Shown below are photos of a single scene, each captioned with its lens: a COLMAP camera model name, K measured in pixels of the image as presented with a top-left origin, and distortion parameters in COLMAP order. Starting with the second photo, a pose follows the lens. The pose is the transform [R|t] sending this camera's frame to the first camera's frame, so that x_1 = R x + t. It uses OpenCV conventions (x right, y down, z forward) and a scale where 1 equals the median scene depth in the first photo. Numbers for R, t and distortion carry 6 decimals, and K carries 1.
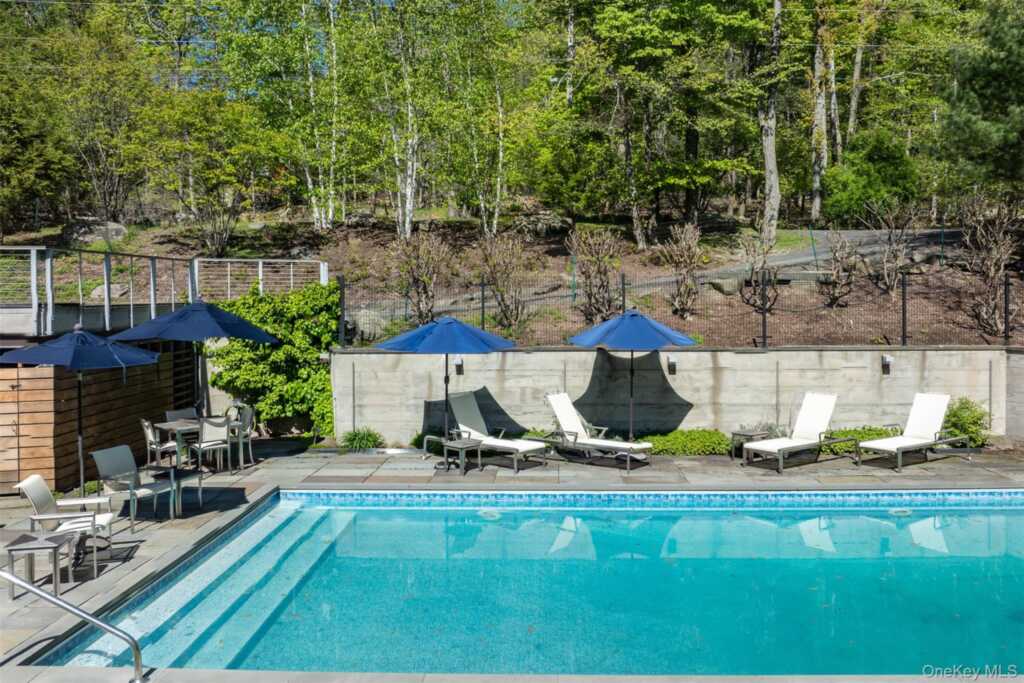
lens RADIAL K [[801.7, 0, 512.8], [0, 801.7, 339.5], [0, 0, 1]] dist [-0.009030, -0.001415]
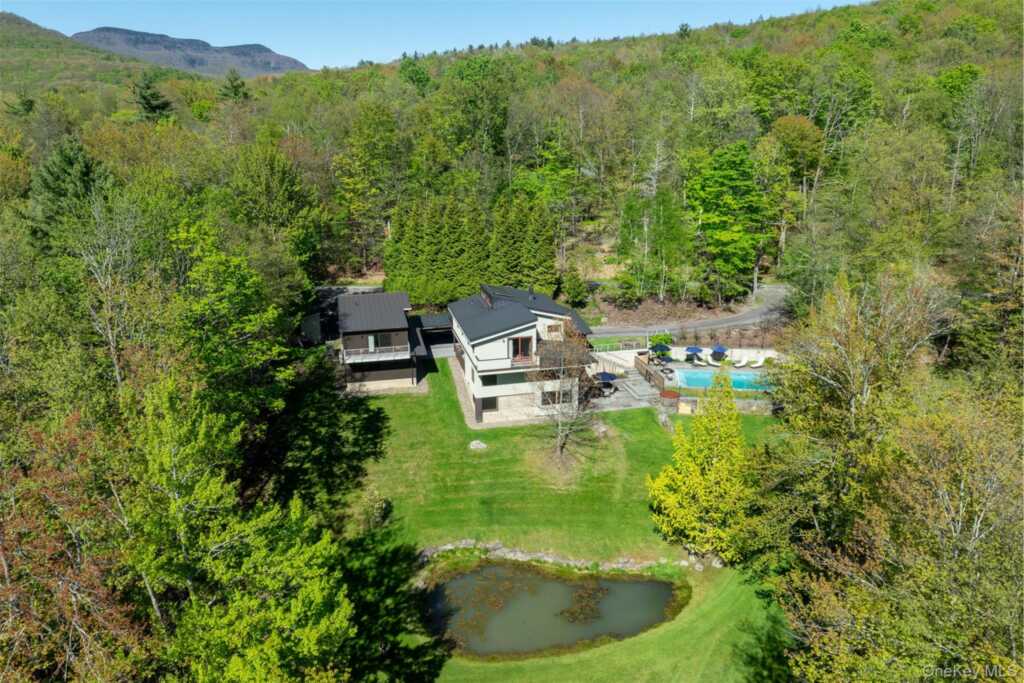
lens RADIAL K [[722.2, 0, 512.2], [0, 722.2, 343.8], [0, 0, 1]] dist [-0.024821, -0.003188]
pose [[0.996082, 0.031700, -0.082560, -1.007416], [-0.009942, 0.967771, 0.251635, -1.422883], [0.087876, -0.249828, 0.964294, -4.615926]]
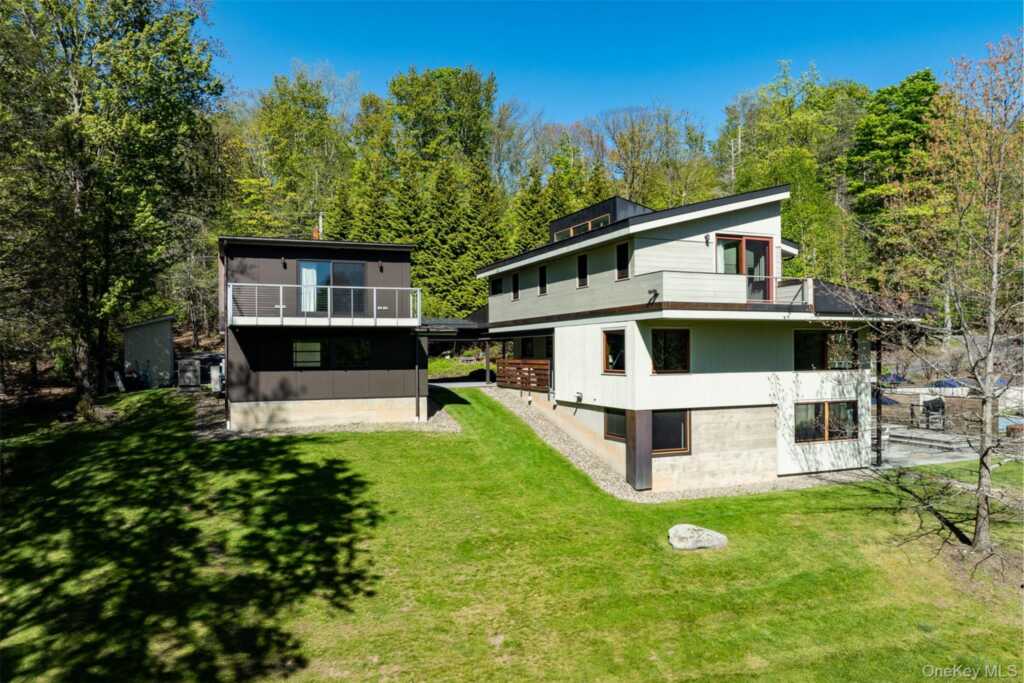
lens RADIAL K [[722.2, 0, 513.8], [0, 722.2, 343.6], [0, 0, 1]] dist [-0.024821, -0.003188]
pose [[0.997579, 0.006326, 0.069256, -1.968415], [-0.002069, 0.998113, -0.061362, 0.022160], [-0.069513, 0.061070, 0.995710, -1.803584]]
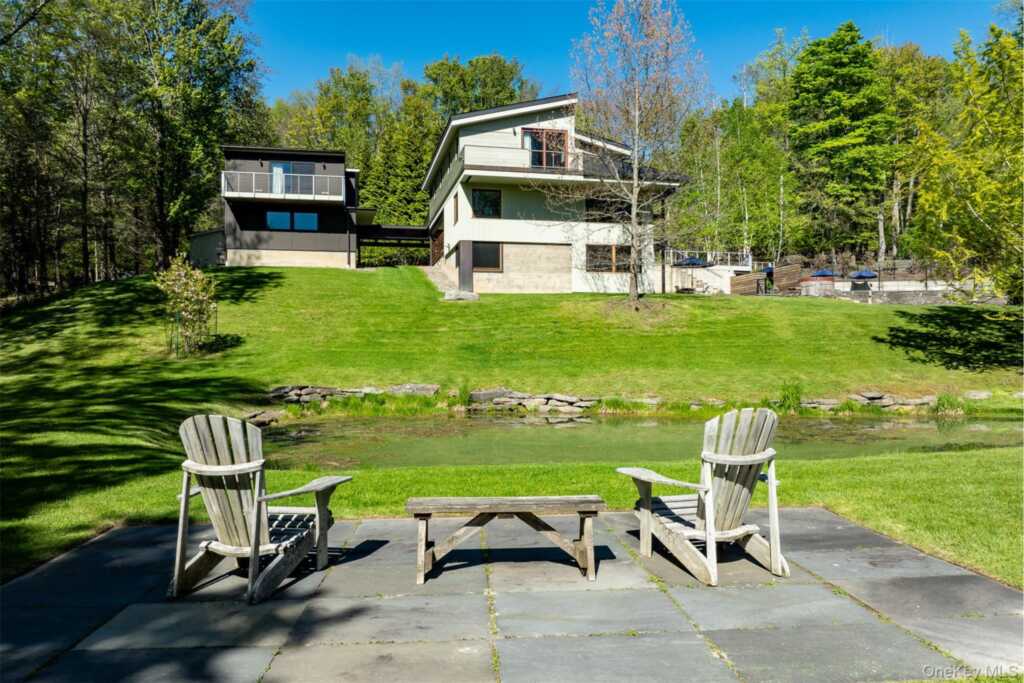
lens RADIAL K [[722.2, 0, 512.8], [0, 722.2, 342.6], [0, 0, 1]] dist [-0.024821, -0.003188]
pose [[0.995576, 0.005845, -0.093776, -1.209845], [-0.011923, 0.997854, -0.064378, 0.553916], [0.093198, 0.065211, 0.993510, -2.612943]]
